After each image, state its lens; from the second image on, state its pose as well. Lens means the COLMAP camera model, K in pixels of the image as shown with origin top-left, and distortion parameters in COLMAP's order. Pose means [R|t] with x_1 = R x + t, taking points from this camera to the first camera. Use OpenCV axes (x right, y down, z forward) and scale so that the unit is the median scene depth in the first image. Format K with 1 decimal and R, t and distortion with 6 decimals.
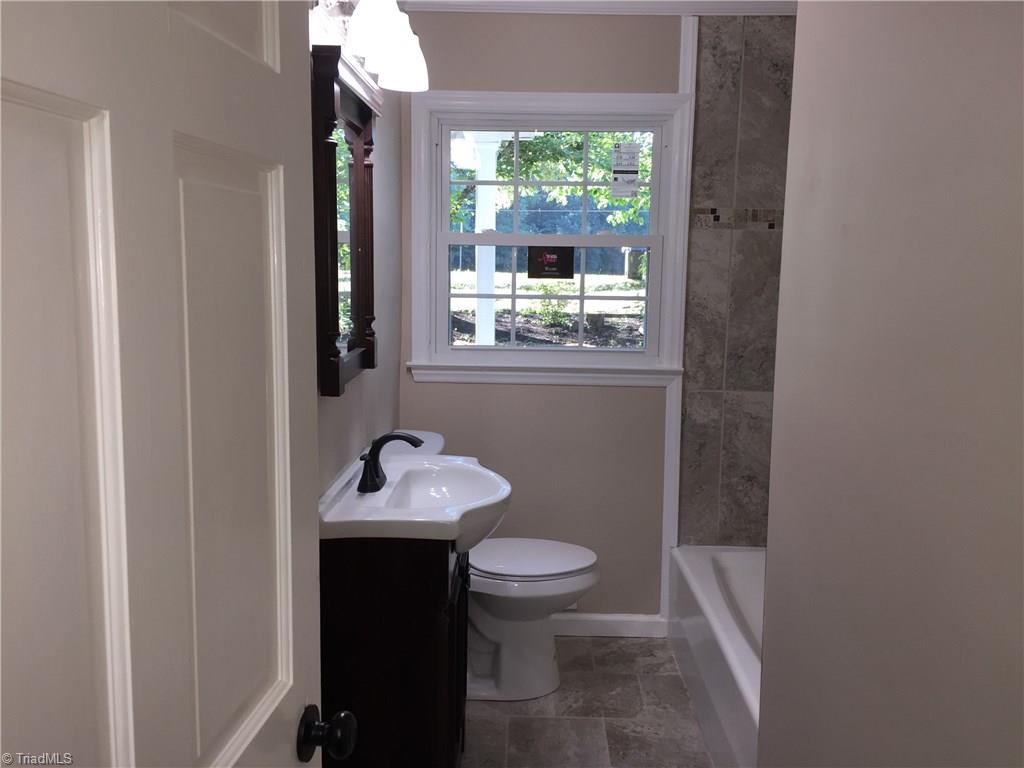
lens RADIAL K [[881.0, 0, 508.8], [0, 881.0, 368.7], [0, 0, 1]] dist [0.072593, -0.096461]
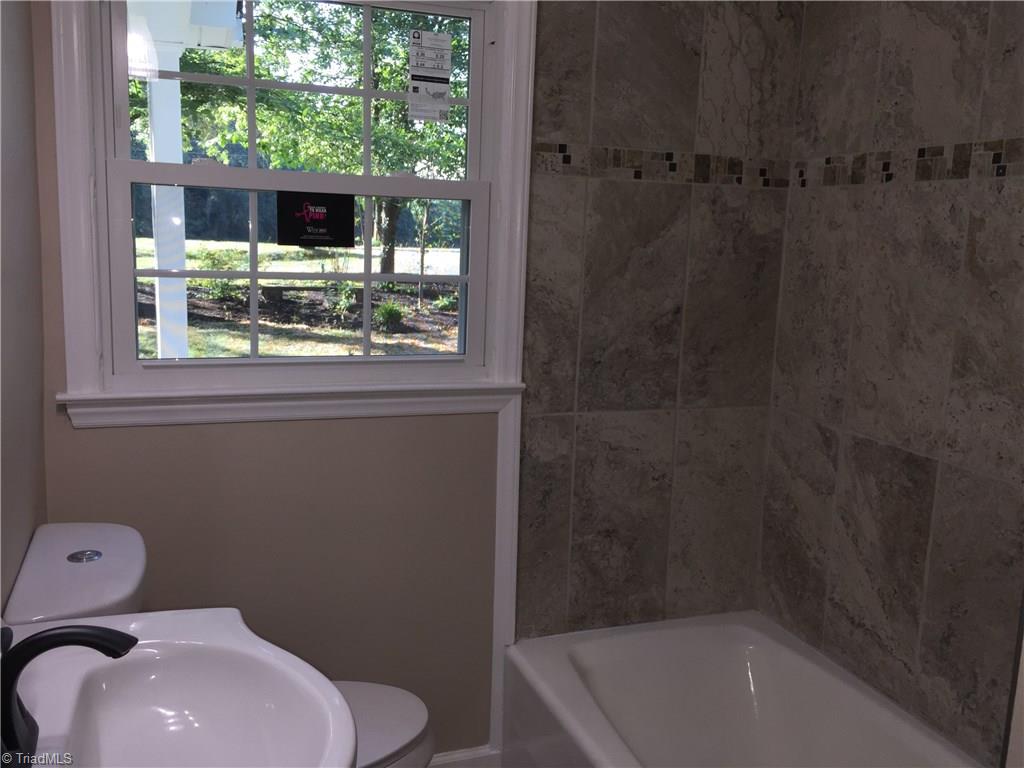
lens RADIAL K [[881.0, 0, 508.8], [0, 881.0, 368.7], [0, 0, 1]] dist [0.072593, -0.096461]
pose [[0.930297, -0.037908, 0.364843, -0.055710], [0.025776, 0.998943, 0.038068, -0.037245], [-0.365900, -0.026010, 0.930291, 0.380590]]
